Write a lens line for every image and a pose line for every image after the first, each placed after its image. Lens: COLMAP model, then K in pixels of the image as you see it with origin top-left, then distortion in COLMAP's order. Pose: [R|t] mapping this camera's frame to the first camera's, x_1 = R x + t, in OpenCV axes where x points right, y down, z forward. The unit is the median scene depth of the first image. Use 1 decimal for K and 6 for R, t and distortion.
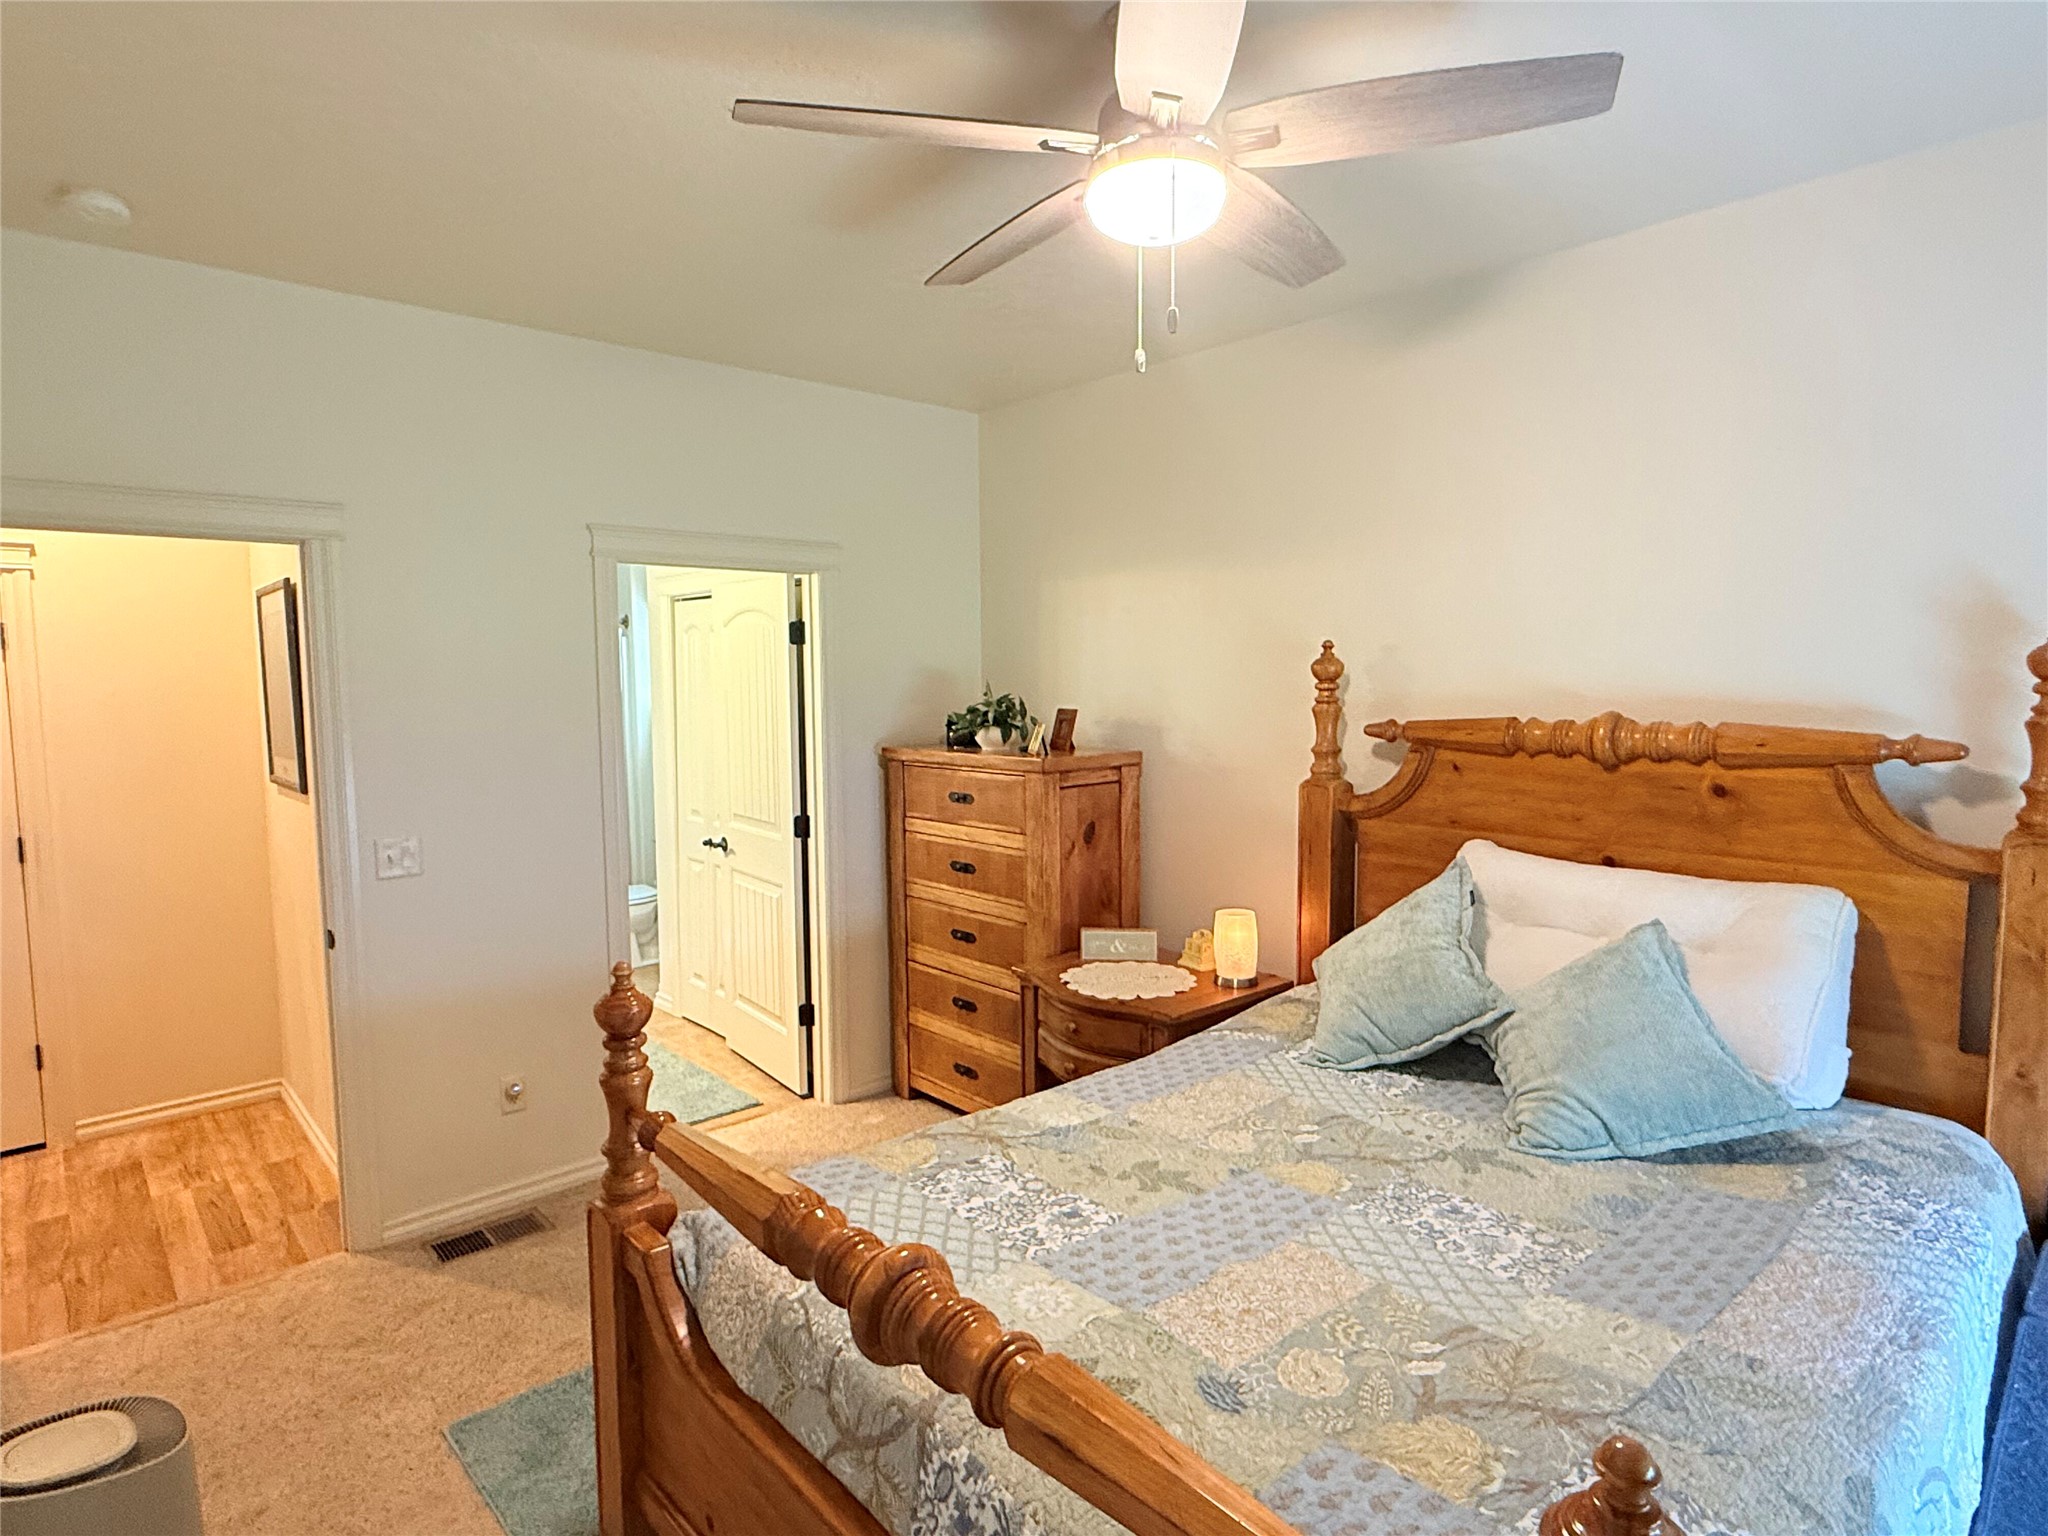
lens RADIAL K [[1100.4, 0, 1019.4], [0, 1100.4, 769.4], [0, 0, 1]] dist [0.001946, 0.000392]
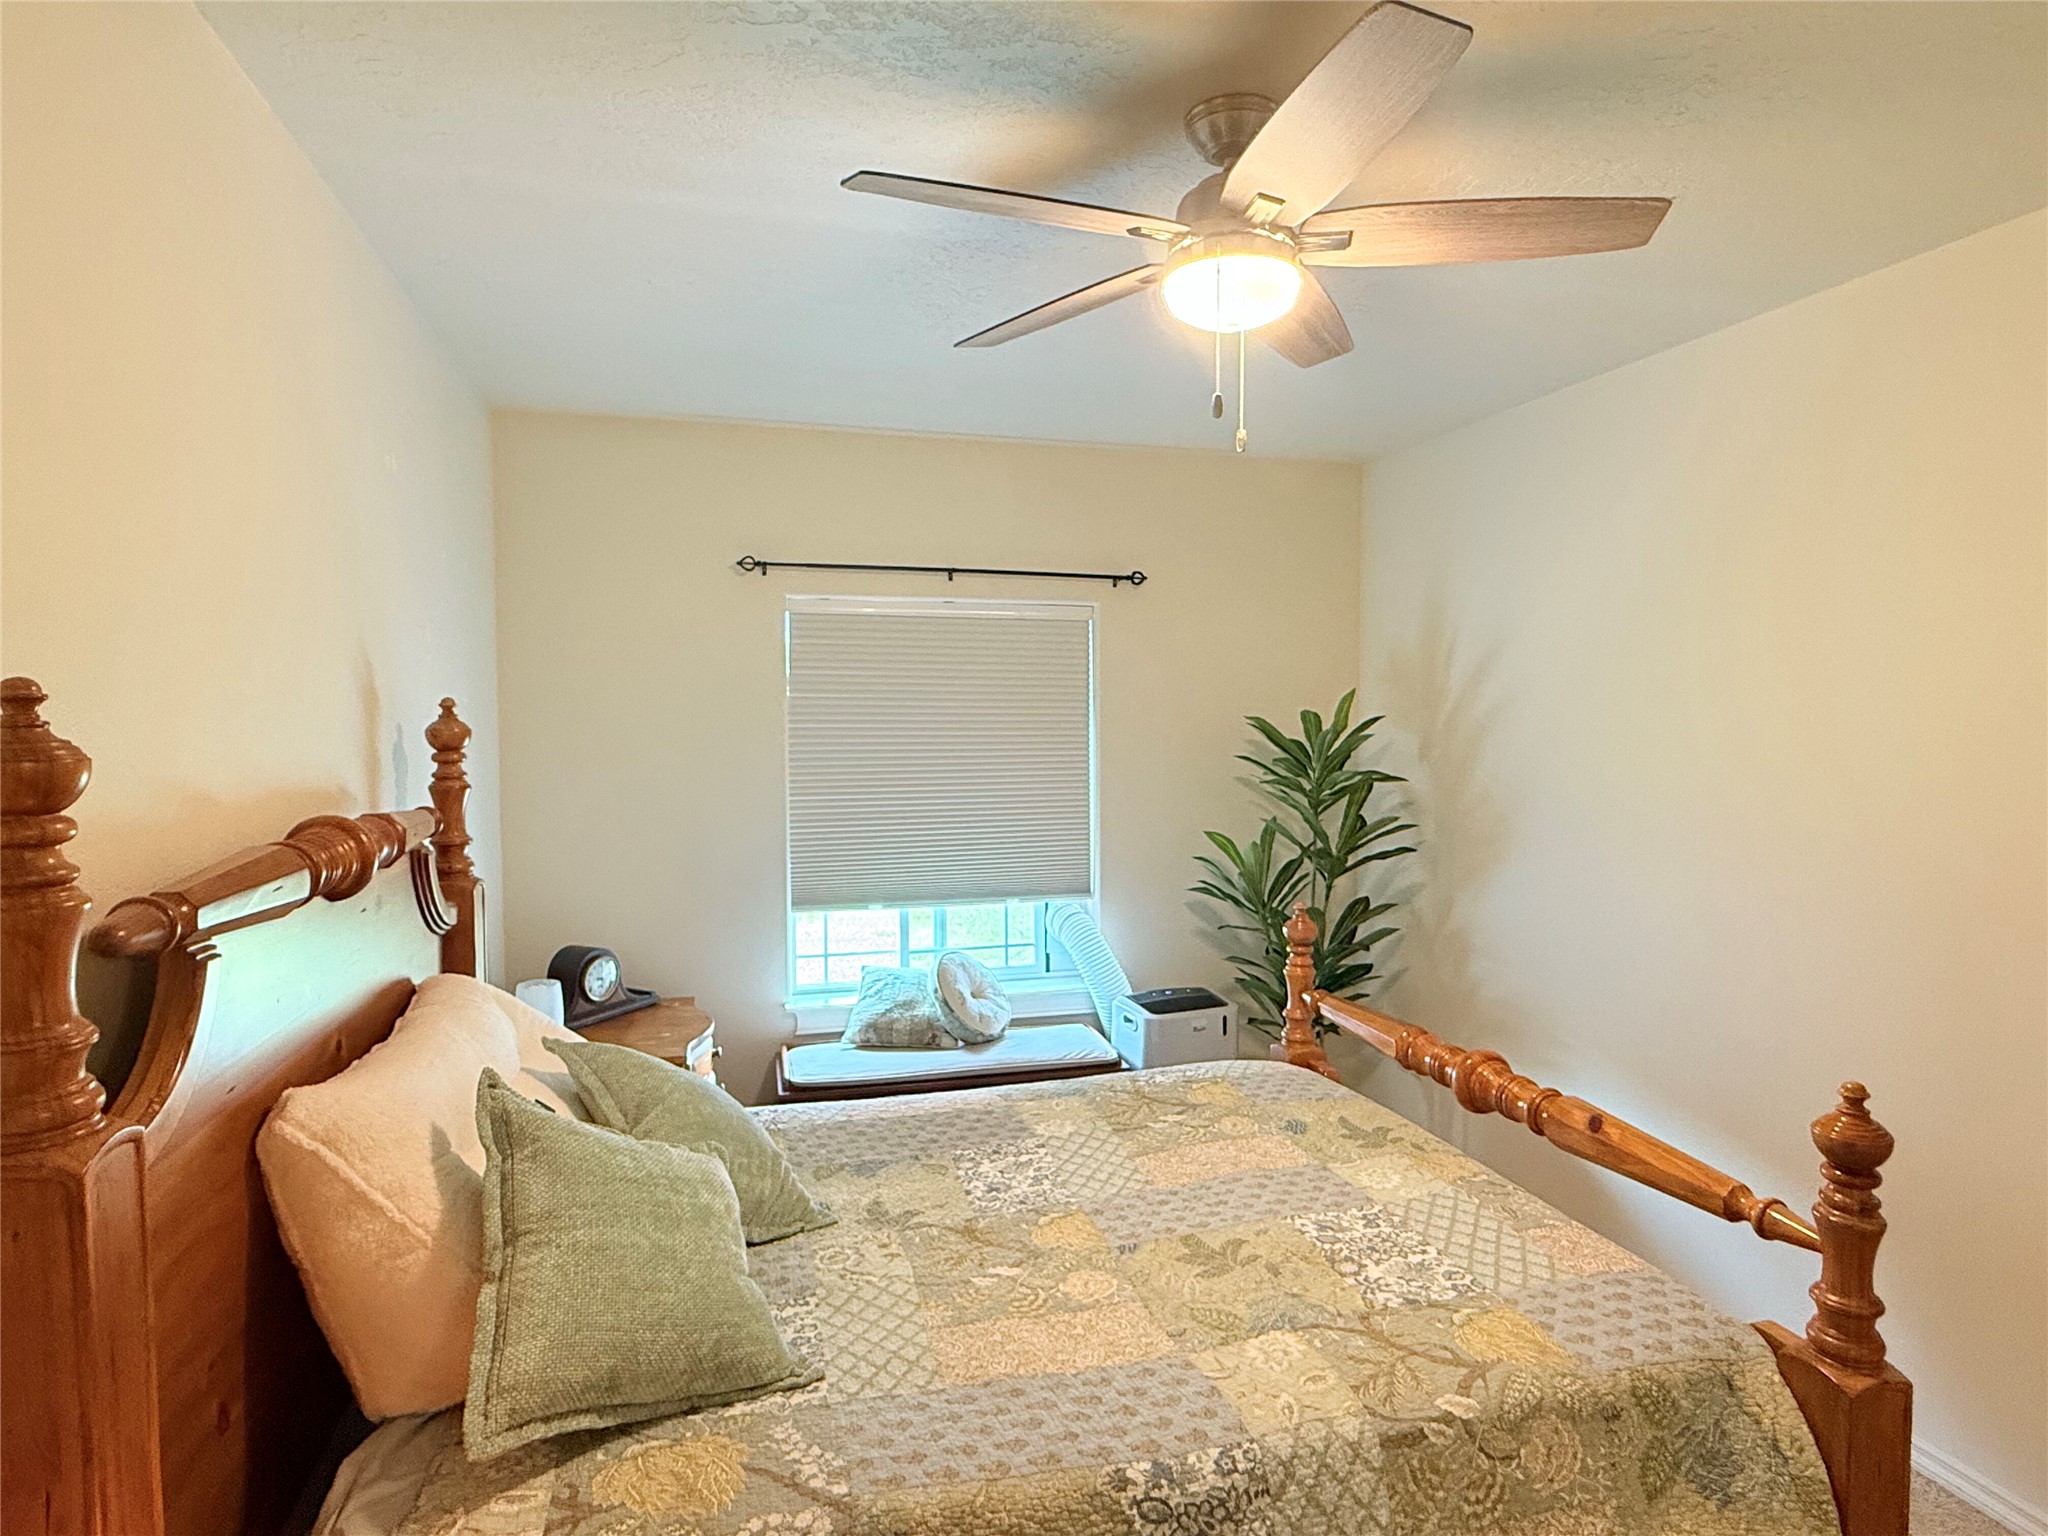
lens RADIAL K [[1100.4, 0, 1015.2], [0, 1100.4, 764.0], [0, 0, 1]] dist [0.001946, 0.000392]
pose [[-0.889561, -0.013865, 0.456605, -0.165015], [0.048137, 0.991129, 0.123877, -0.203481], [-0.454273, 0.132176, -0.881003, 1.963571]]
